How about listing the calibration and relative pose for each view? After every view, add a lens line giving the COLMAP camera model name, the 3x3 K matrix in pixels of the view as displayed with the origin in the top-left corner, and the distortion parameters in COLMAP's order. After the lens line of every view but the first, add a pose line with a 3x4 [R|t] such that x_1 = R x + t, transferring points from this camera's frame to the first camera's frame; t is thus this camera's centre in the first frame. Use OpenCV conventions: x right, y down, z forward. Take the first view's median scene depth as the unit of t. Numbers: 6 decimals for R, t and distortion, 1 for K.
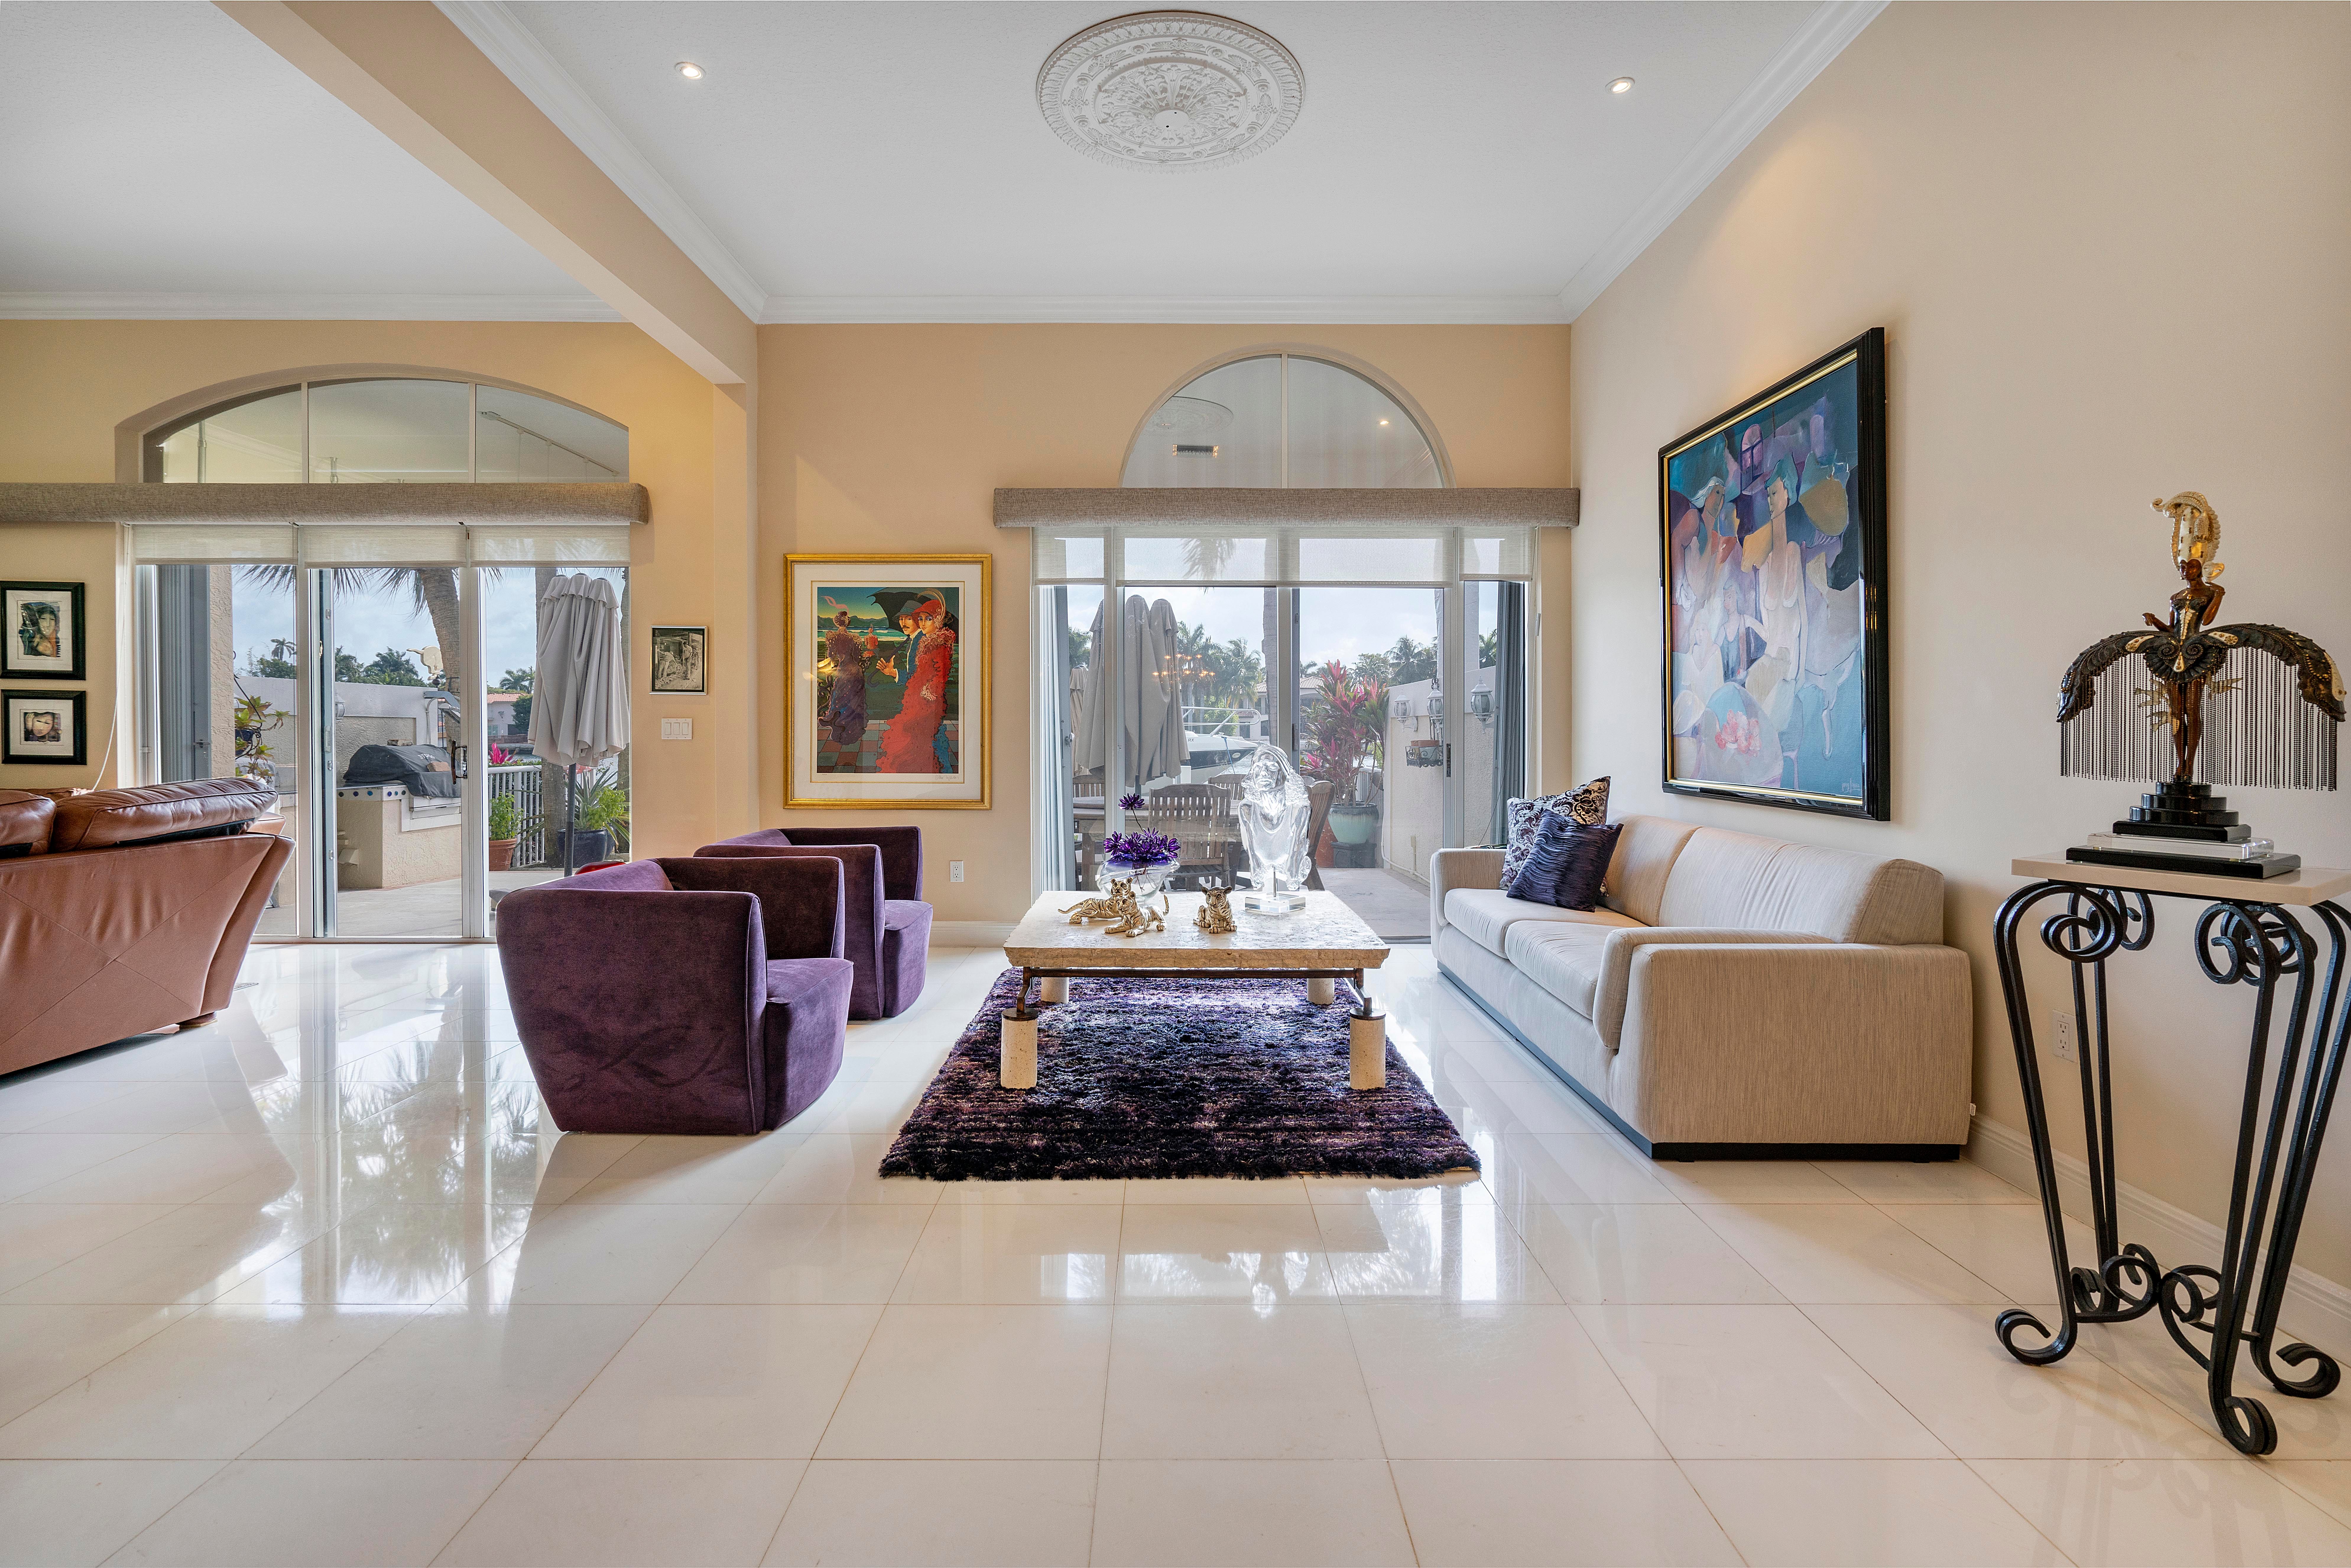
lens RADIAL K [[1076.0, 0, 1130.9], [0, 1076.0, 727.0], [0, 0, 1]] dist [-0.010347, 0.003983]
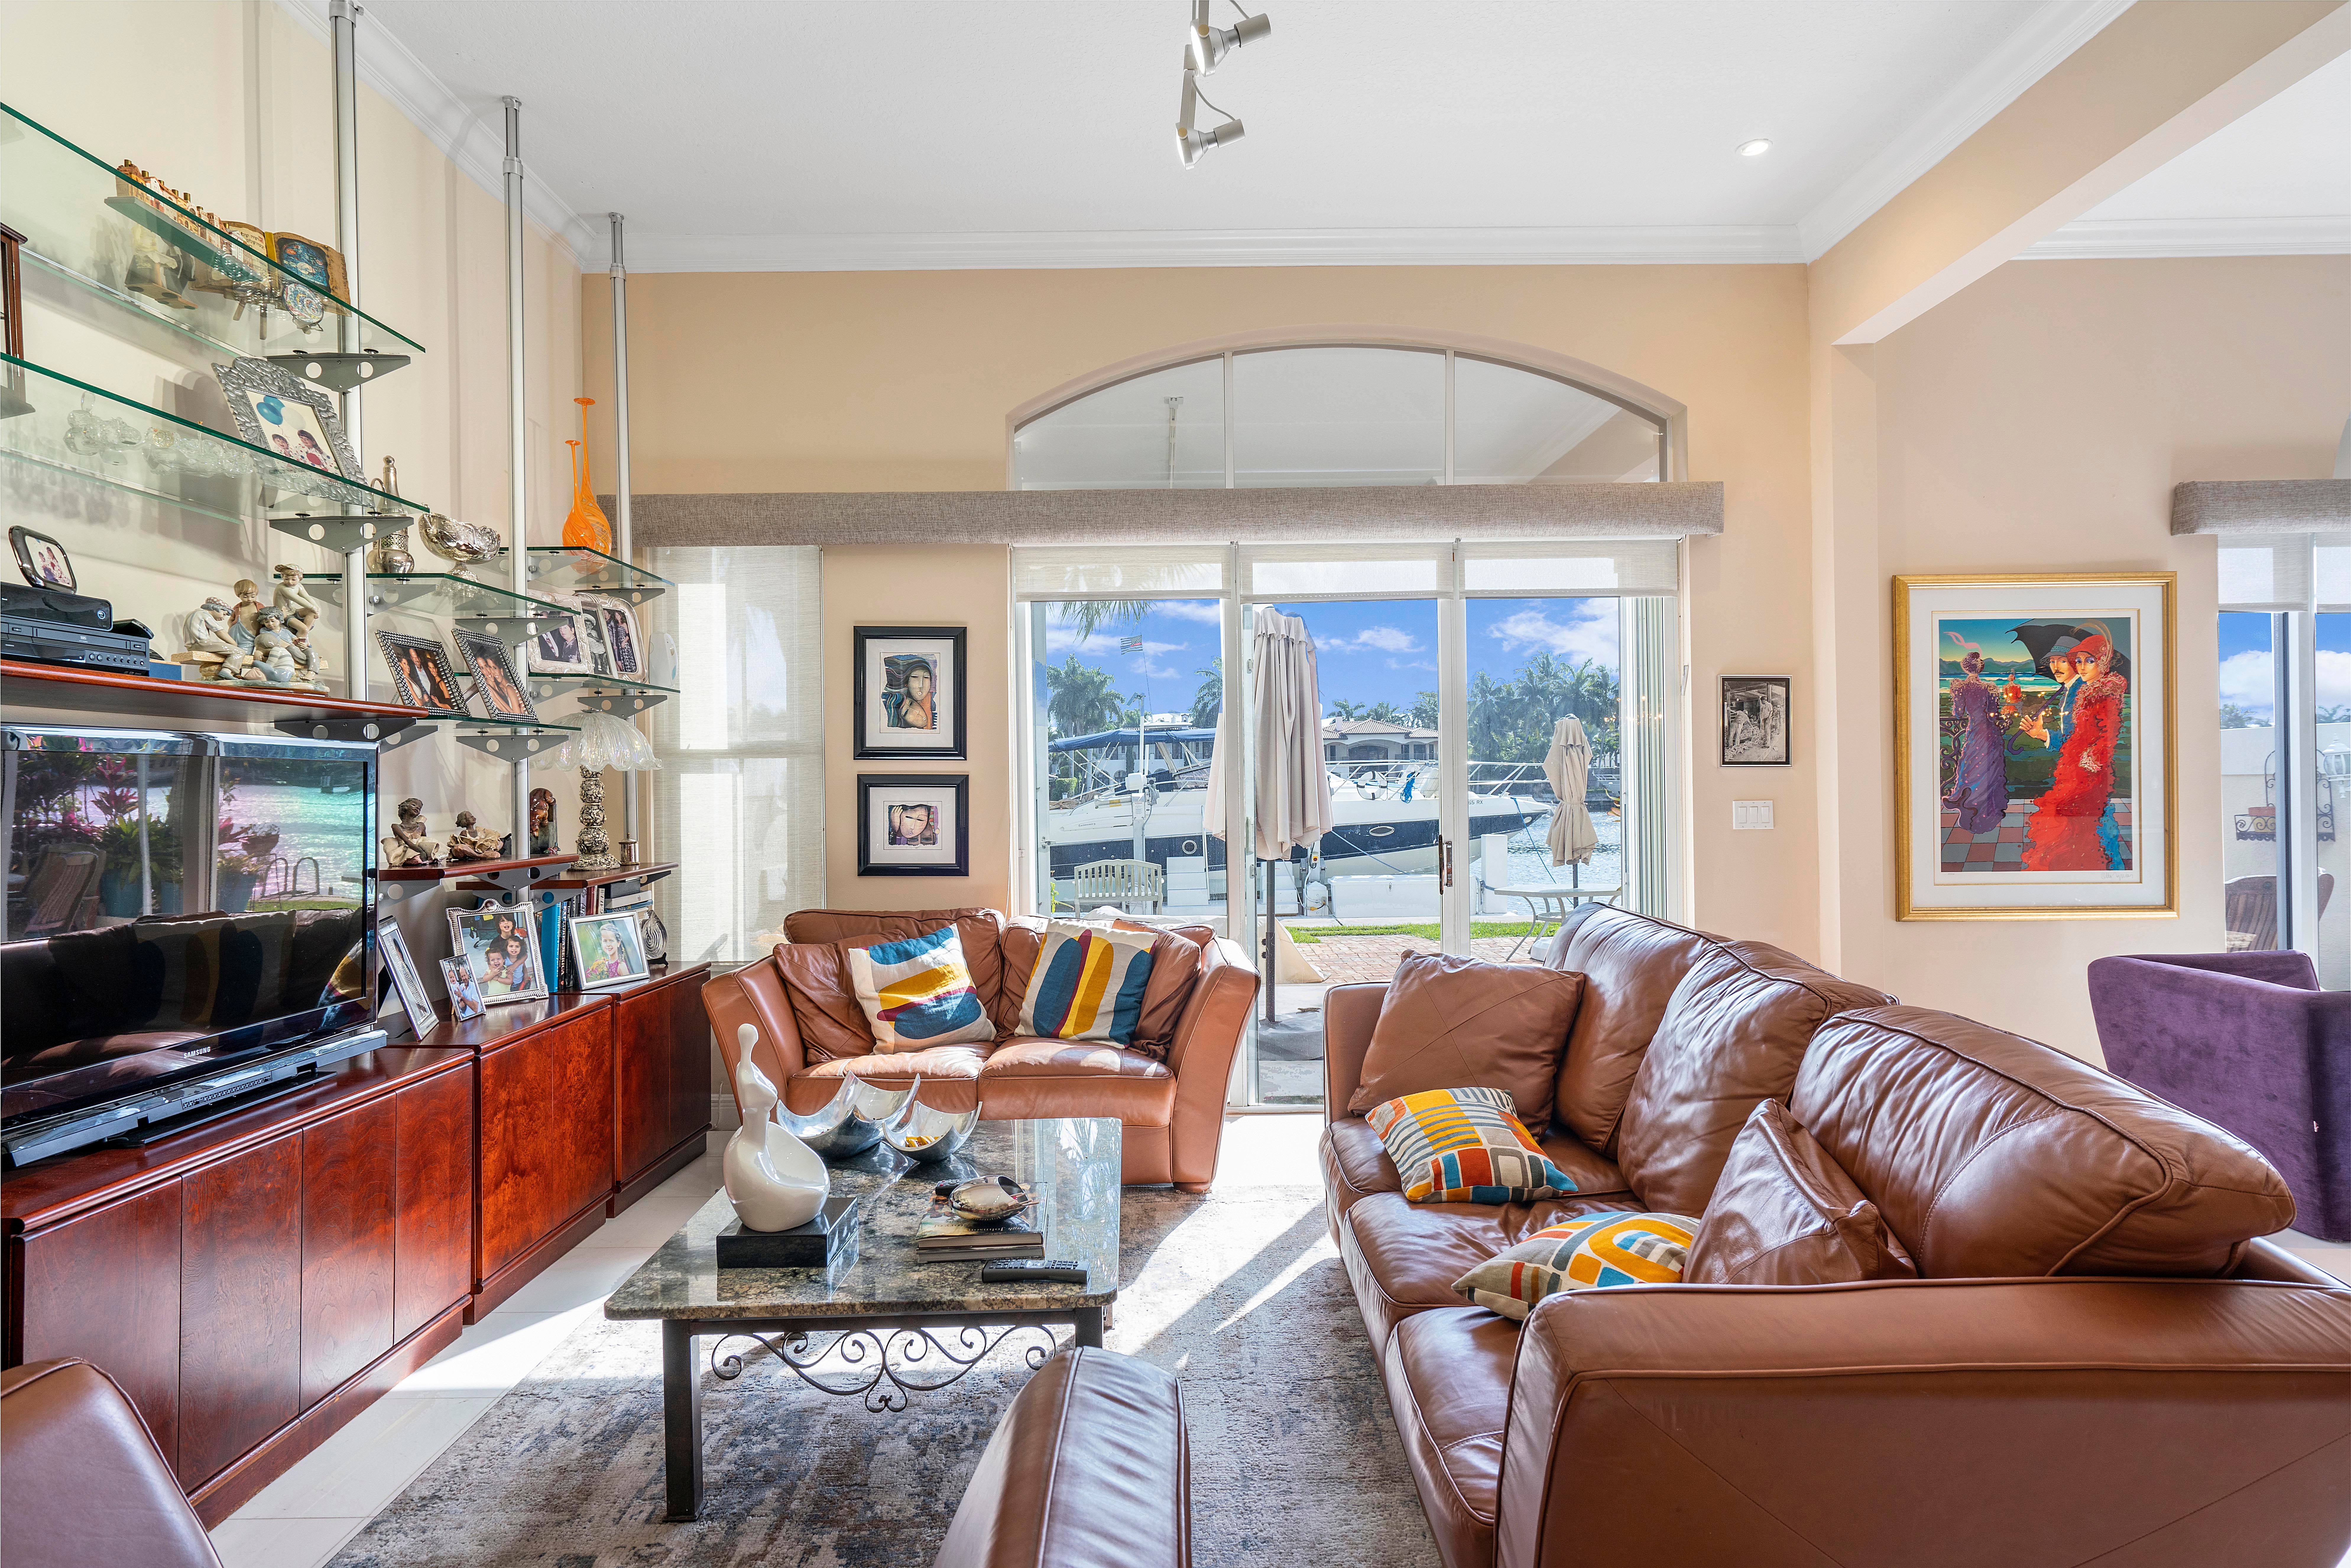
lens RADIAL K [[1351.5, 0, 1154.8], [0, 1351.5, 750.7], [0, 0, 1]] dist [0.011435, 0.000680]
pose [[0.999888, -0.013788, 0.005806, -0.836572], [0.013916, 0.999644, -0.022776, -0.026696], [-0.005490, 0.022854, 0.999724, 0.074168]]
